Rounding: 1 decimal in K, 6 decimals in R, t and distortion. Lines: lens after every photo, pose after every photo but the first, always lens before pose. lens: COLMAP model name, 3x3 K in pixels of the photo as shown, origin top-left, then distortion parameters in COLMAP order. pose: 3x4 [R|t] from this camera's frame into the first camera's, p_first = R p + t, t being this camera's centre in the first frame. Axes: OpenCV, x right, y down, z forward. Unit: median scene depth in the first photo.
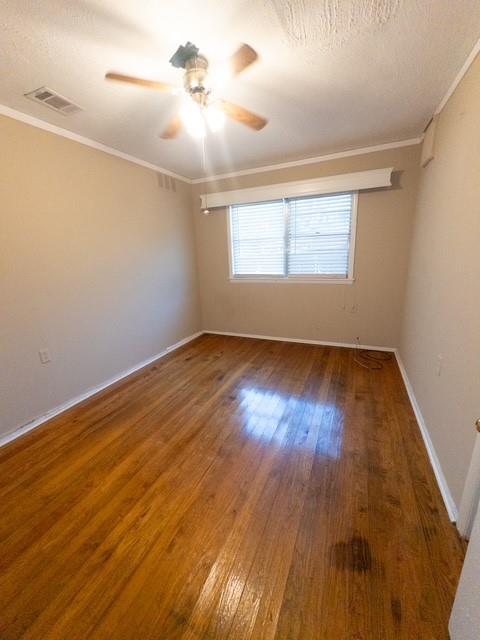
lens RADIAL K [[256.8, 0, 240.0], [0, 256.8, 320.0], [0, 0, 1]] dist [-0.000300, -0.000067]
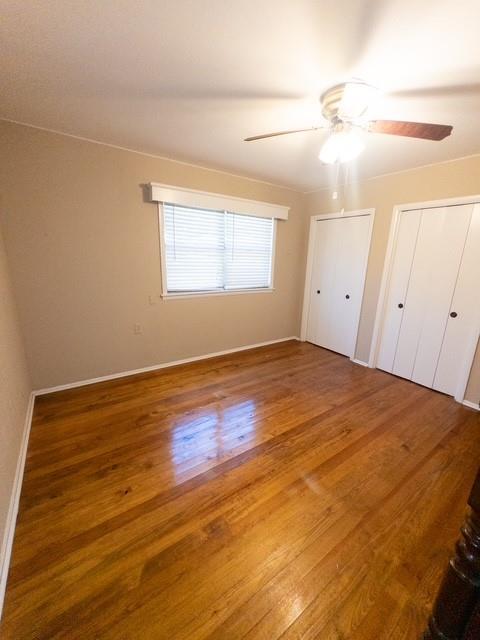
lens RADIAL K [[256.8, 0, 240.0], [0, 256.8, 320.0], [0, 0, 1]] dist [-0.000300, -0.000067]
pose [[0.517974, -0.148297, 0.842443, -0.674512], [0.182769, 0.981301, 0.060365, -0.105124], [-0.835642, 0.122705, 0.535393, 0.459853]]
